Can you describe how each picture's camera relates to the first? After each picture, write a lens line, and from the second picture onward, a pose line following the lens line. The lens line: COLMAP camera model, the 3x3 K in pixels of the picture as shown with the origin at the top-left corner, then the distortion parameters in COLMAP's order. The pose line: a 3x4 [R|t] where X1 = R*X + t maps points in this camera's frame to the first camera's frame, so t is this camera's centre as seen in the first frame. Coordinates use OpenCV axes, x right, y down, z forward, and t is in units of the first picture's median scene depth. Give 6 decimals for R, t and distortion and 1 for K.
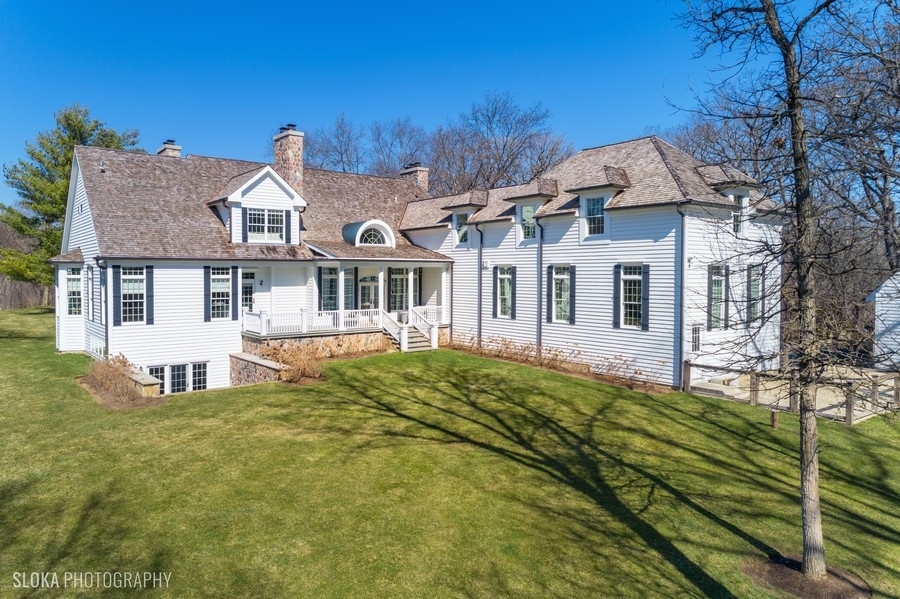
lens RADIAL K [[616.1, 0, 450.0], [0, 616.1, 299.5], [0, 0, 1]] dist [0.006562, 0.000656]
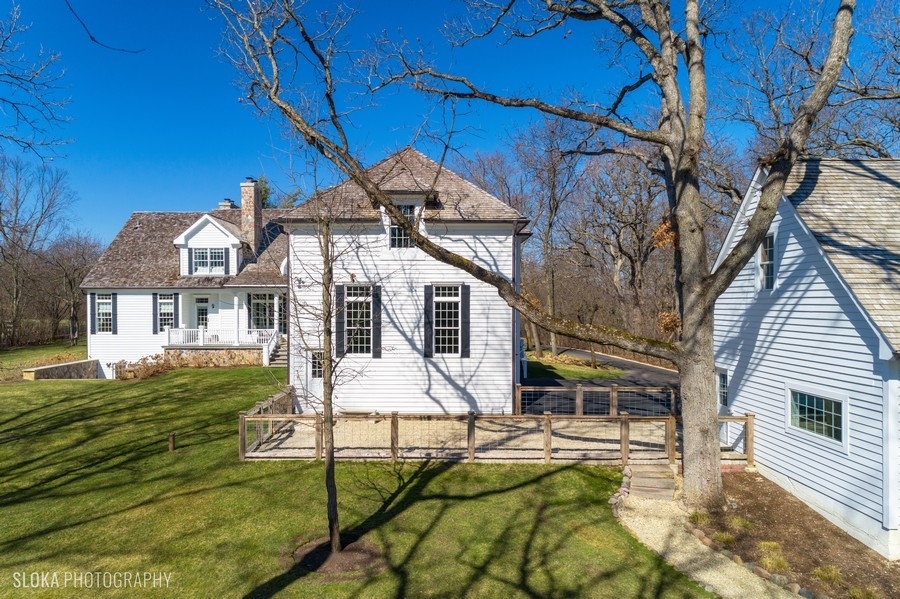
lens RADIAL K [[616.1, 0, 450.0], [0, 616.1, 299.5], [0, 0, 1]] dist [0.006562, 0.000656]
pose [[0.785242, -0.008322, -0.619134, 0.878939], [-0.025451, 0.998631, -0.045703, 0.004906], [0.618666, 0.051646, 0.783955, 0.316247]]
